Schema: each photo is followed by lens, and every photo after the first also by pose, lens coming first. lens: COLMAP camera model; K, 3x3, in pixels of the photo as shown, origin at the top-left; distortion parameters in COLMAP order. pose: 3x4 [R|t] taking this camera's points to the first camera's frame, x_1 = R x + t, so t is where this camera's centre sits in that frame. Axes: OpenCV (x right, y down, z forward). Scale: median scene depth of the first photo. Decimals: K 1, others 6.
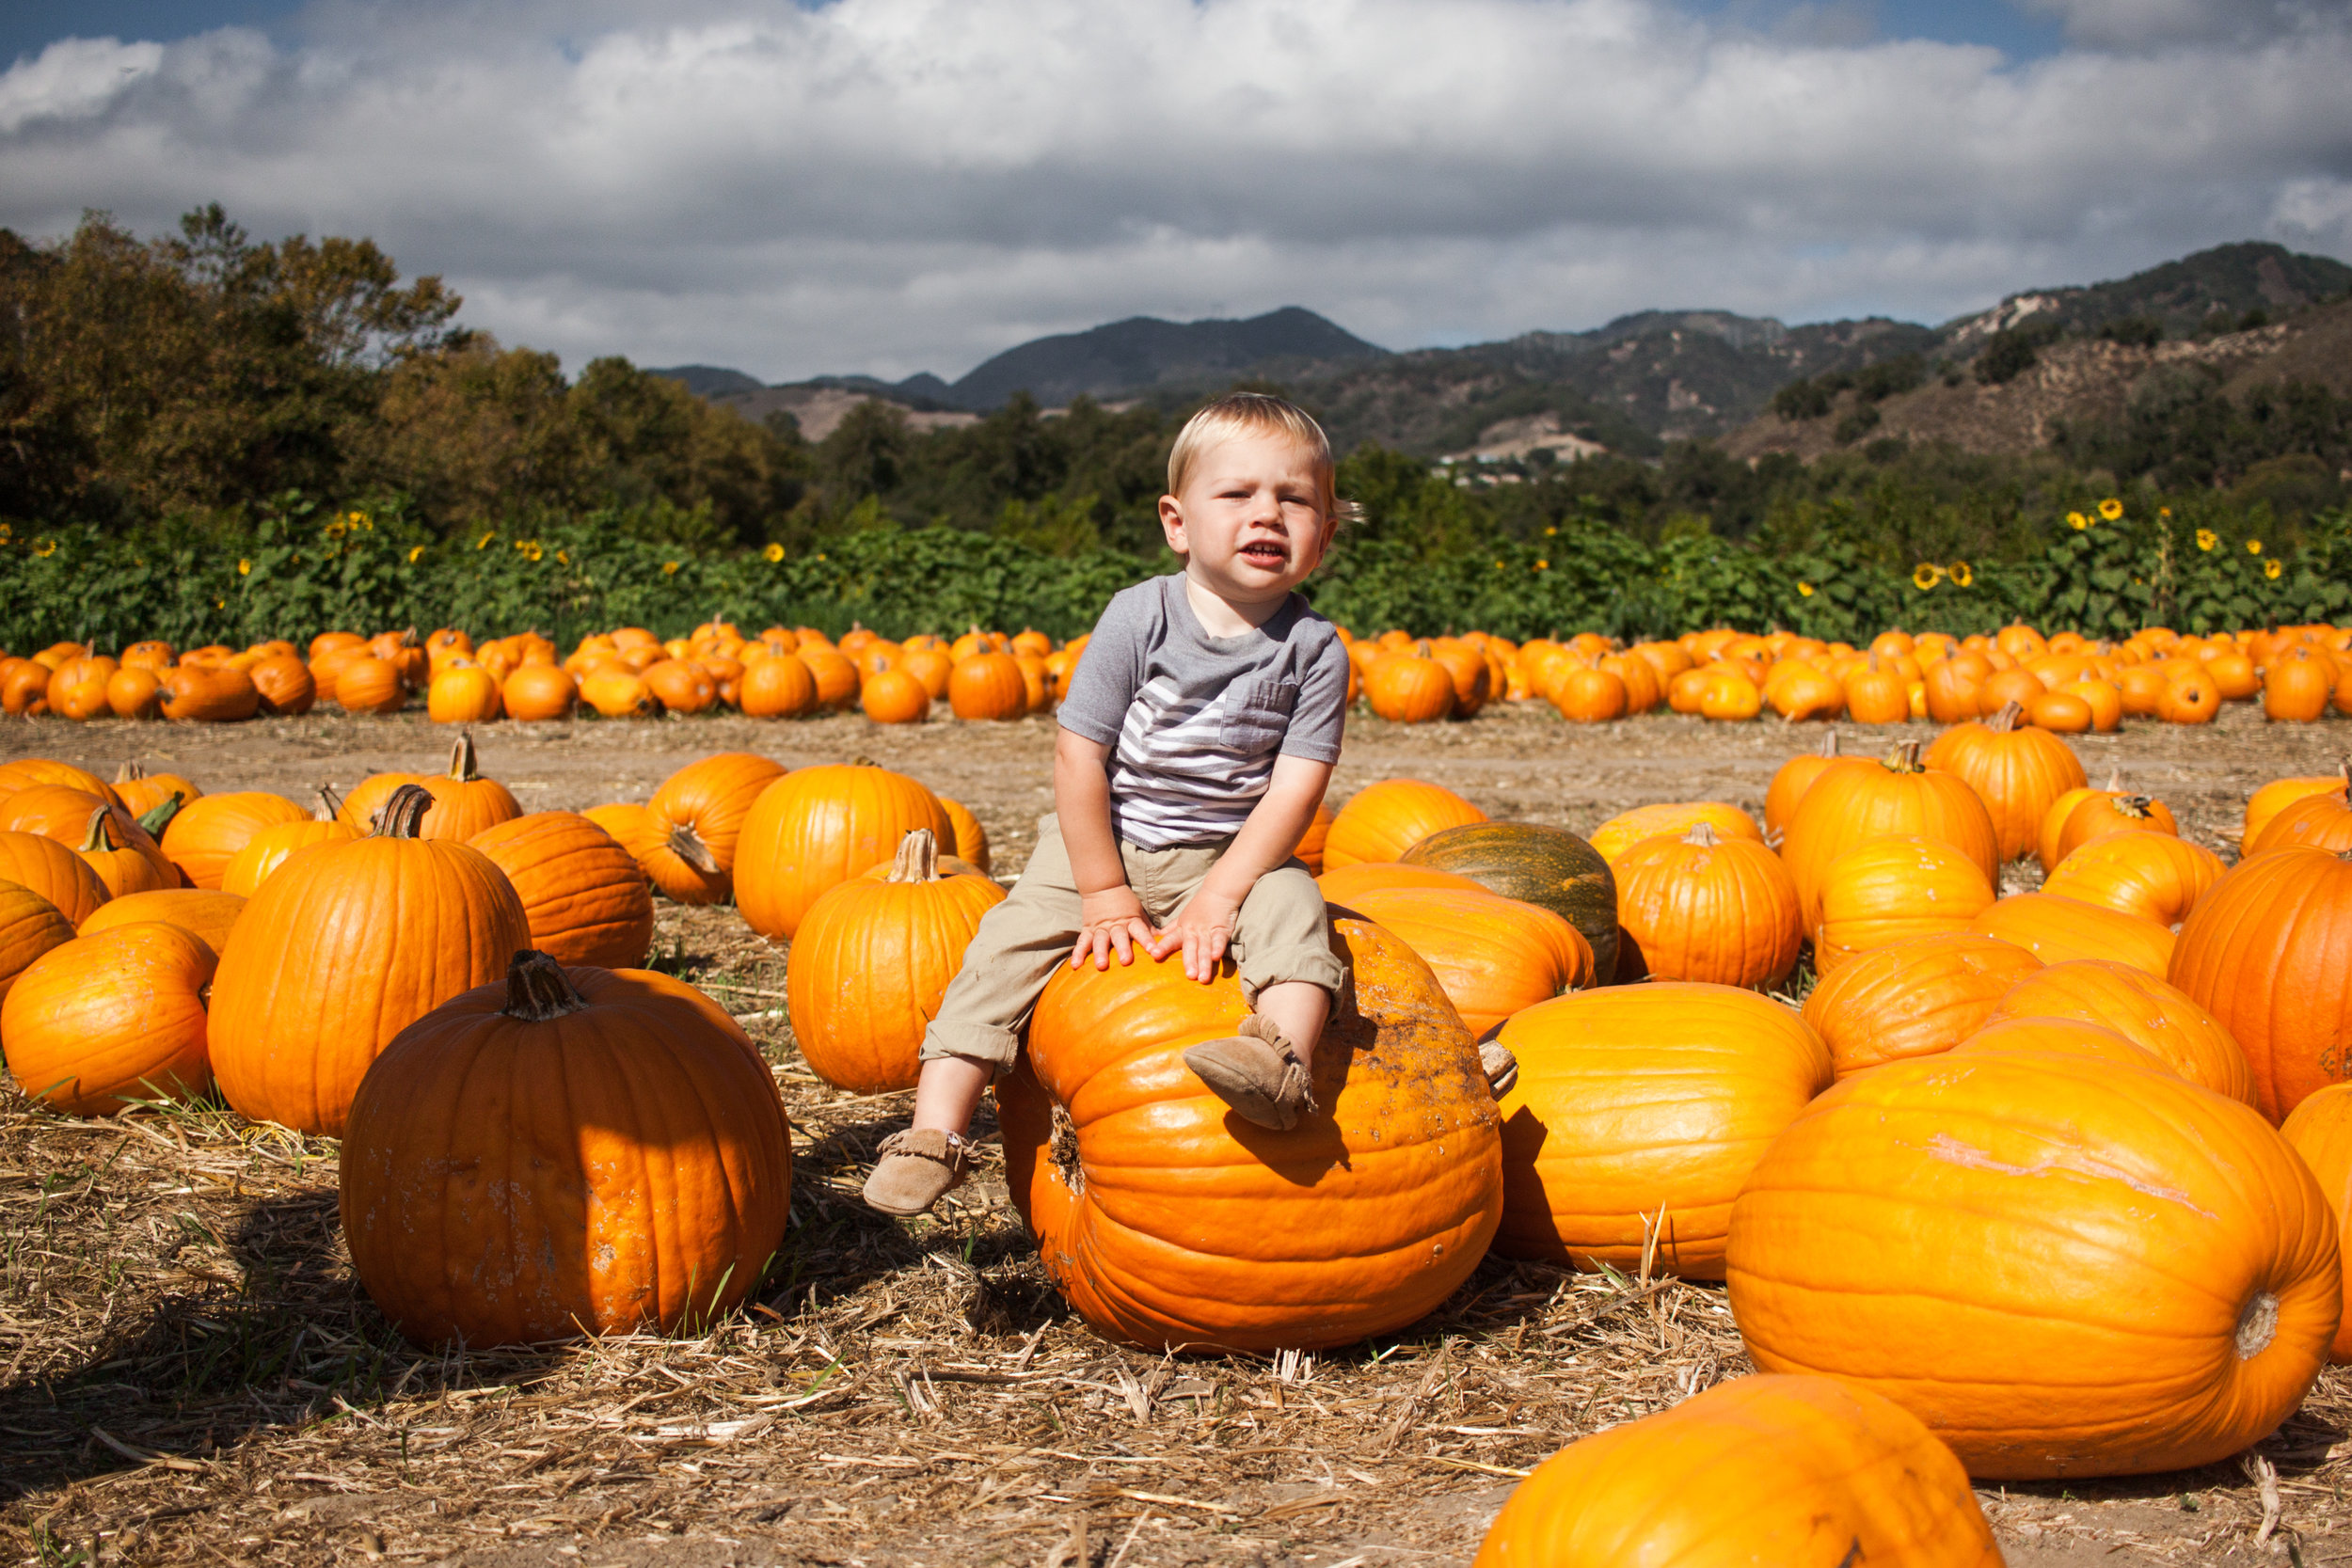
lens RADIAL K [[2653.0, 0, 1172.4], [0, 2653.0, 827.9], [0, 0, 1]] dist [-0.117969, 0.082384]
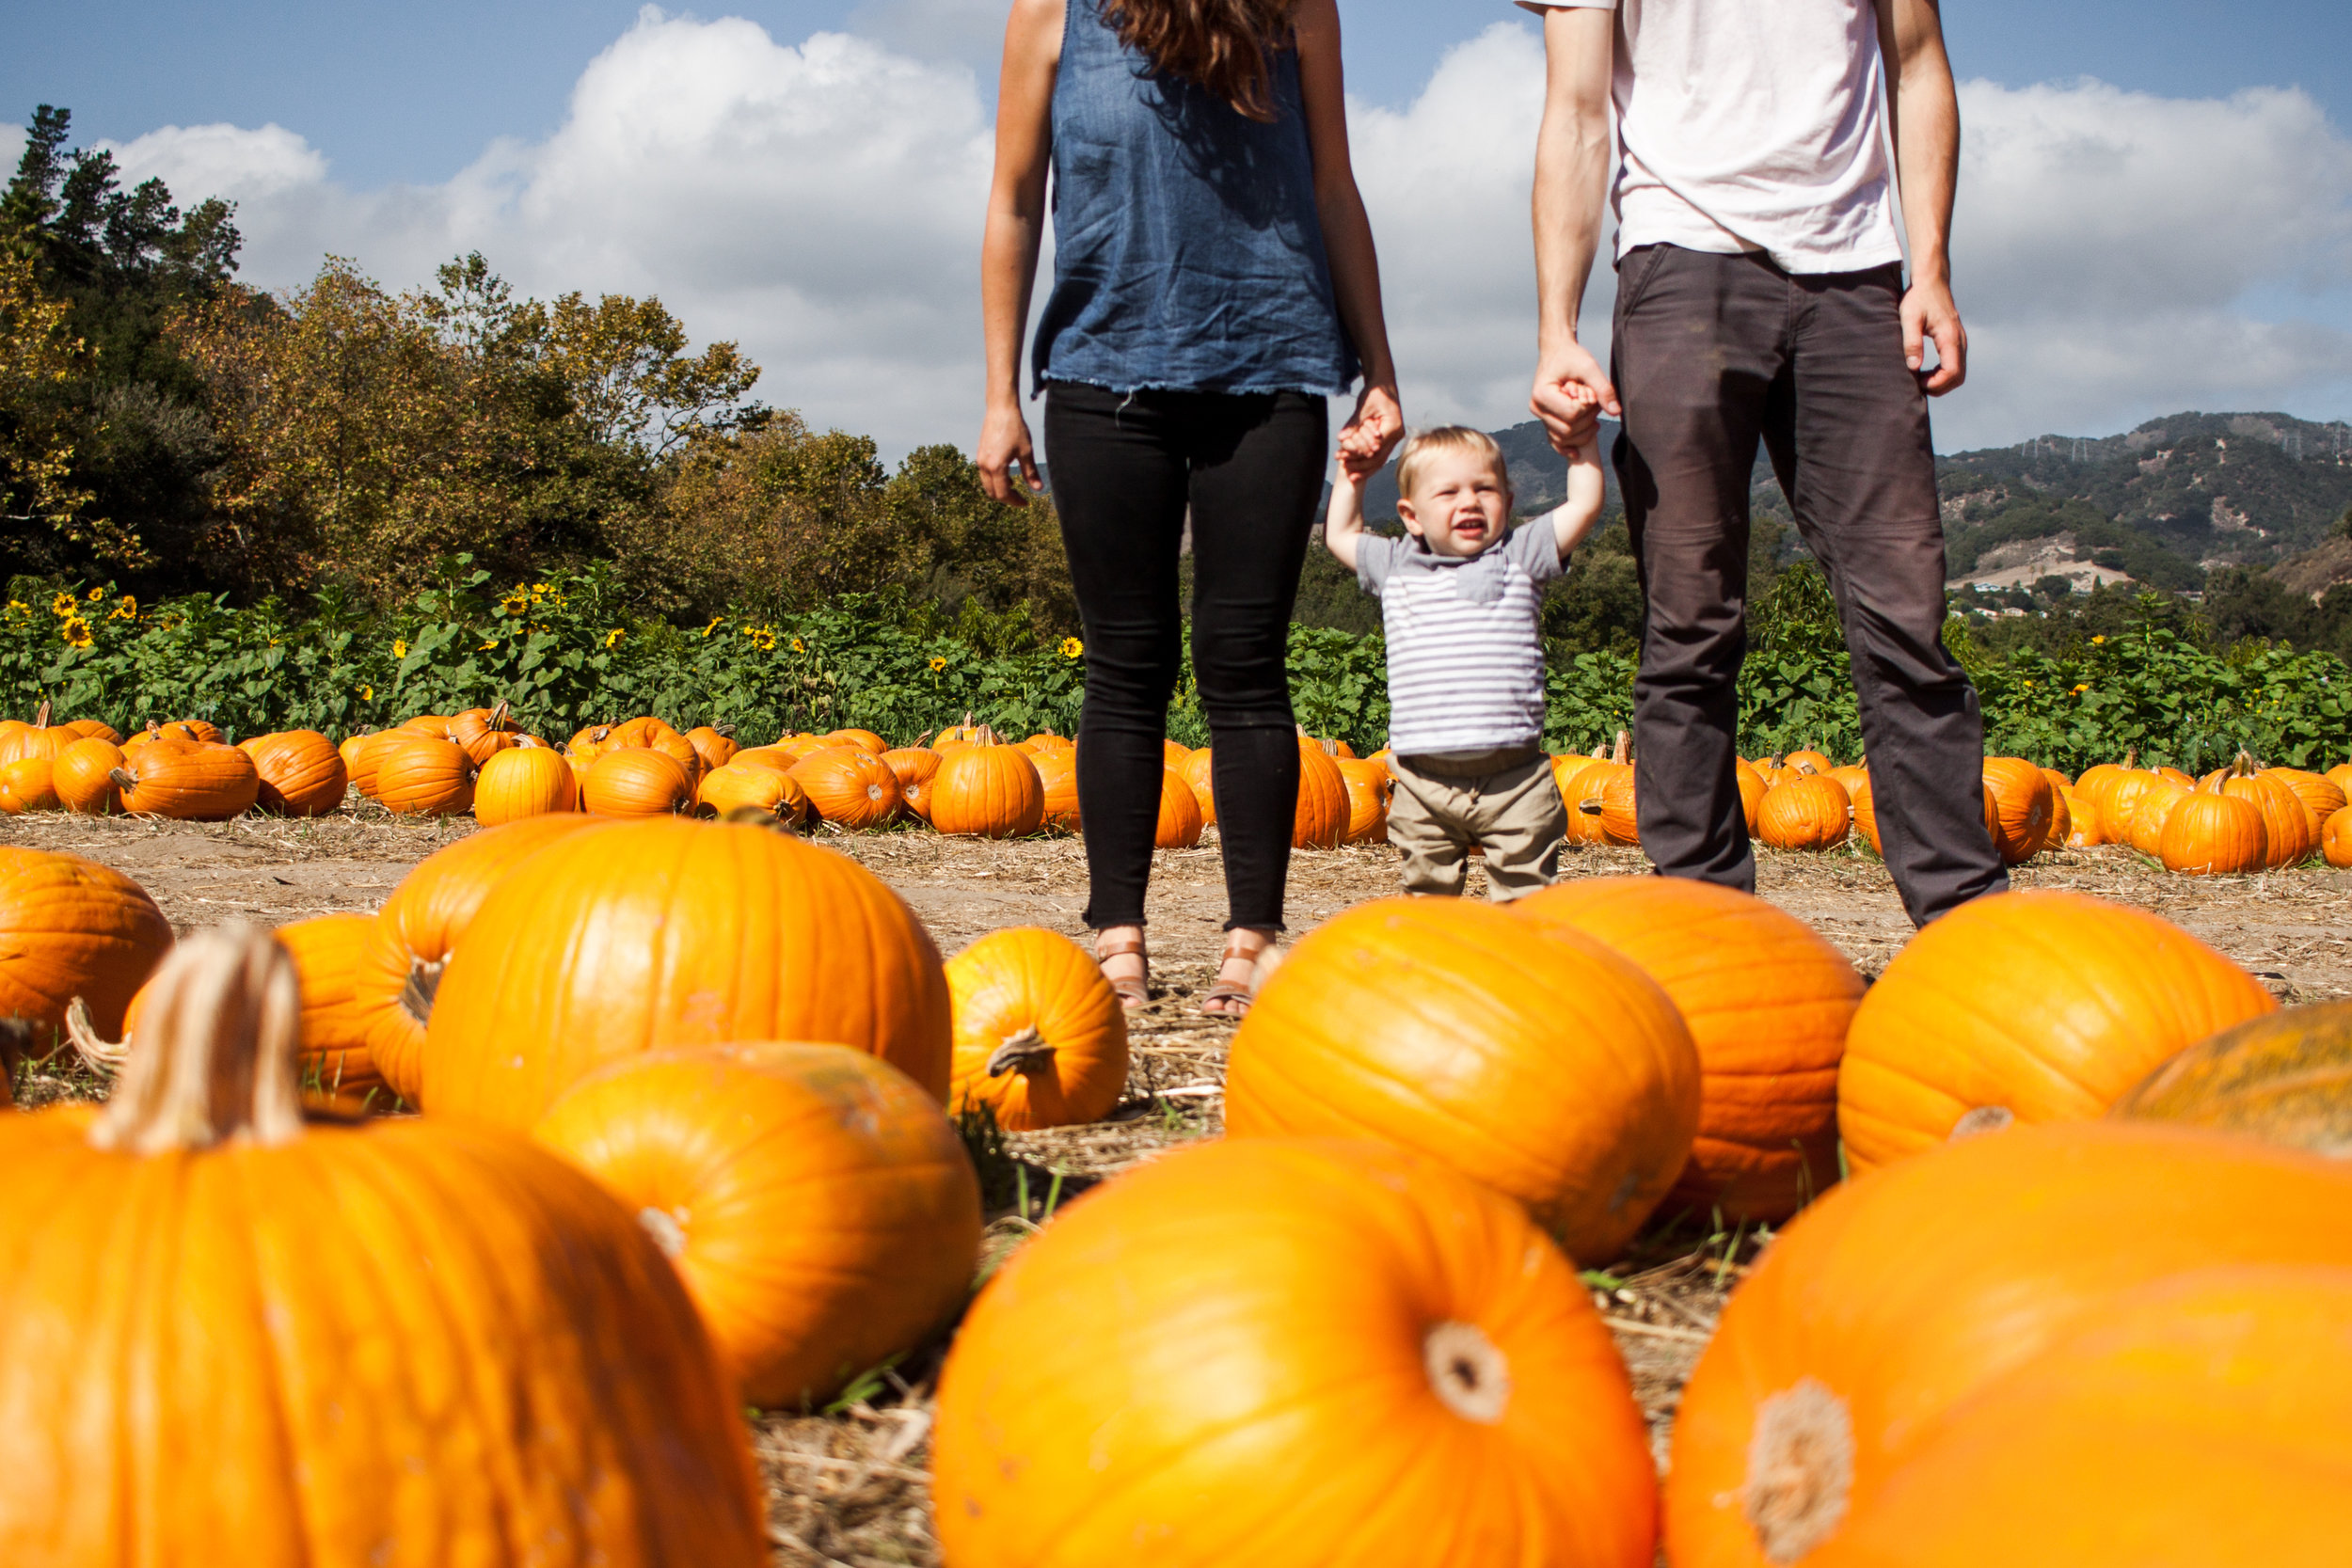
lens RADIAL K [[3152.9, 0, 1174.9], [0, 3152.9, 854.2], [0, 0, 1]] dist [-0.100230, 0.016857]
pose [[0.990764, 0.026101, -0.133062, 0.003803], [-0.032920, 0.998241, -0.049309, 0.000706], [0.131541, 0.053234, 0.989880, 0.102078]]
